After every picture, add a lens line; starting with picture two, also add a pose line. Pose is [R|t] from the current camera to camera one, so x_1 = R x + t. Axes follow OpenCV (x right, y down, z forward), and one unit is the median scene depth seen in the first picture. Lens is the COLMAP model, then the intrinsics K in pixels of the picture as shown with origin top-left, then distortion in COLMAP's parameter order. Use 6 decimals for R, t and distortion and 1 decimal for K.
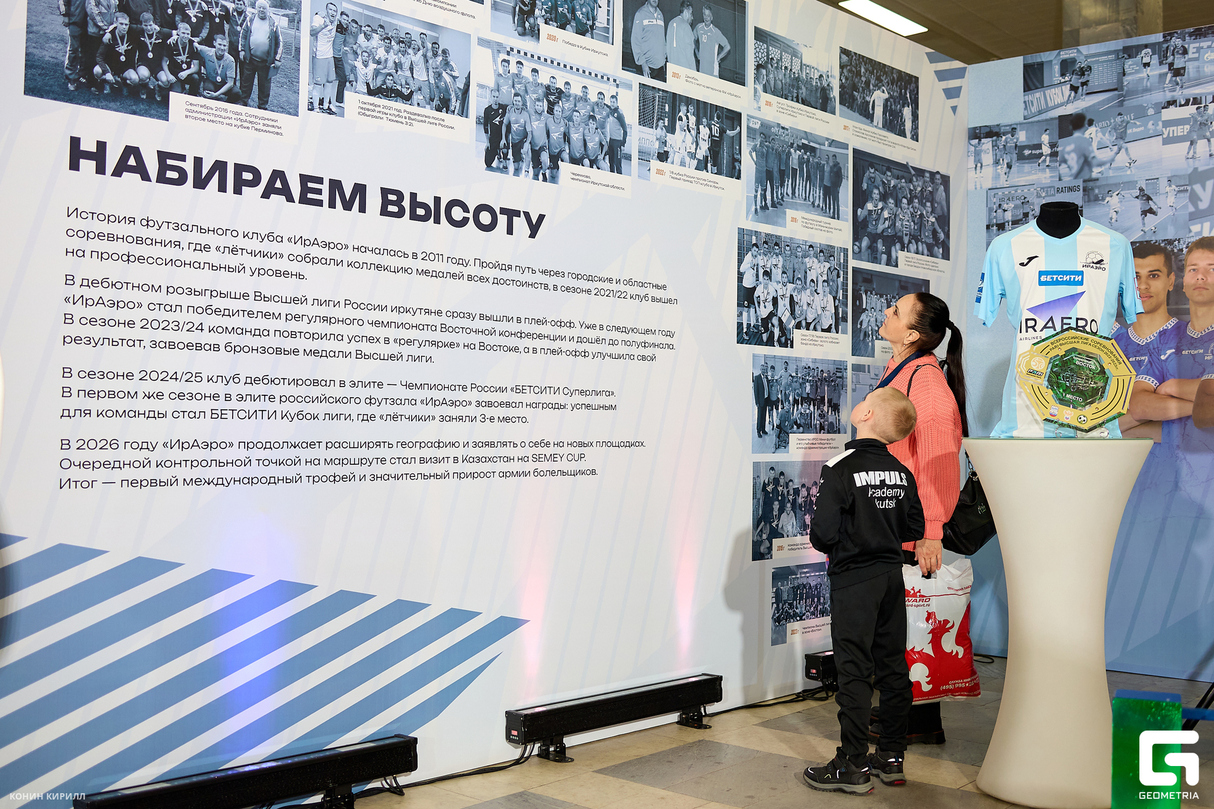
lens RADIAL K [[1333.5, 0, 653.1], [0, 1333.5, 378.6], [0, 0, 1]] dist [-0.058850, 0.000000]
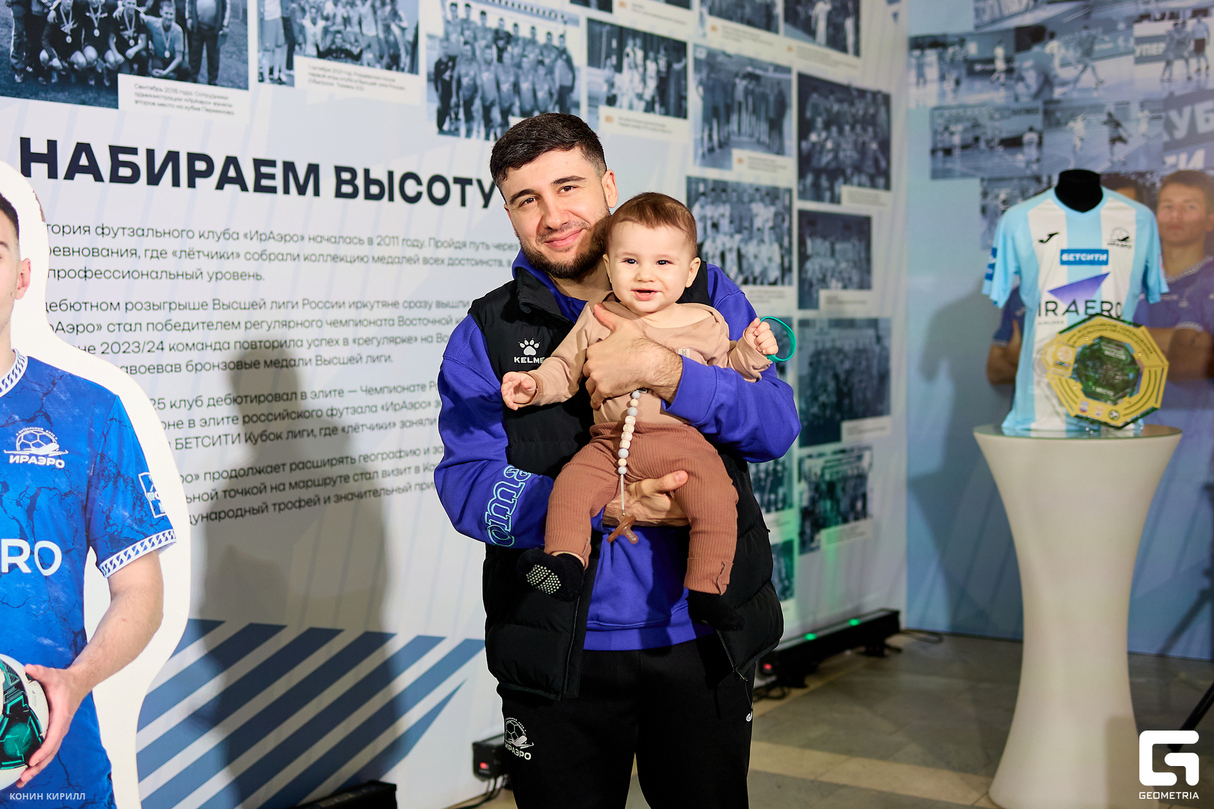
lens RADIAL K [[1600.1, 0, 600.4], [0, 1600.1, 394.2], [0, 0, 1]] dist [-0.052978, 0.000000]
pose [[0.993775, -0.024406, 0.108704, -0.141858], [0.015367, 0.996413, 0.083220, -0.075265], [-0.110345, -0.081031, 0.990585, -0.059763]]
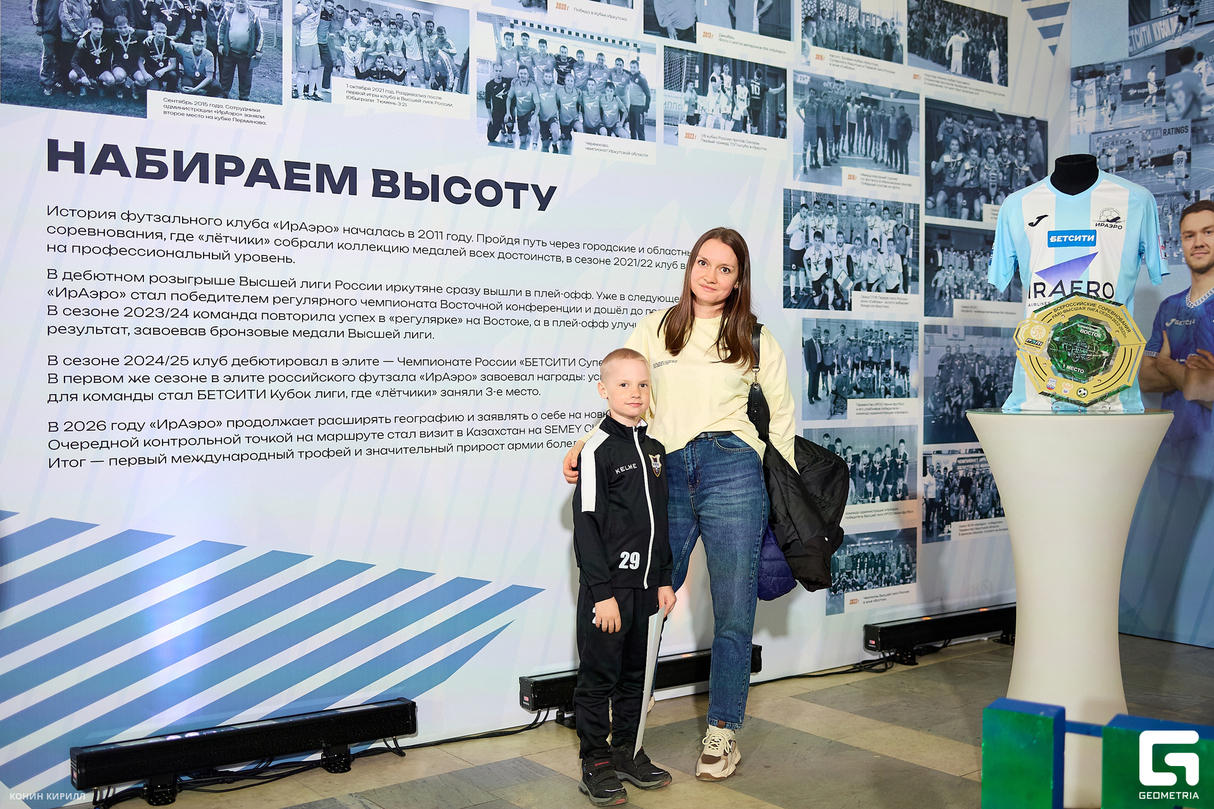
lens RADIAL K [[1333.5, 0, 606.2], [0, 1333.5, 399.4], [0, 0, 1]] dist [-0.058850, 0.000000]
pose [[0.980704, -0.005616, -0.195415, 0.161903], [0.016244, 0.998471, 0.052828, -0.017080], [0.194820, -0.054984, 0.979297, 0.022373]]
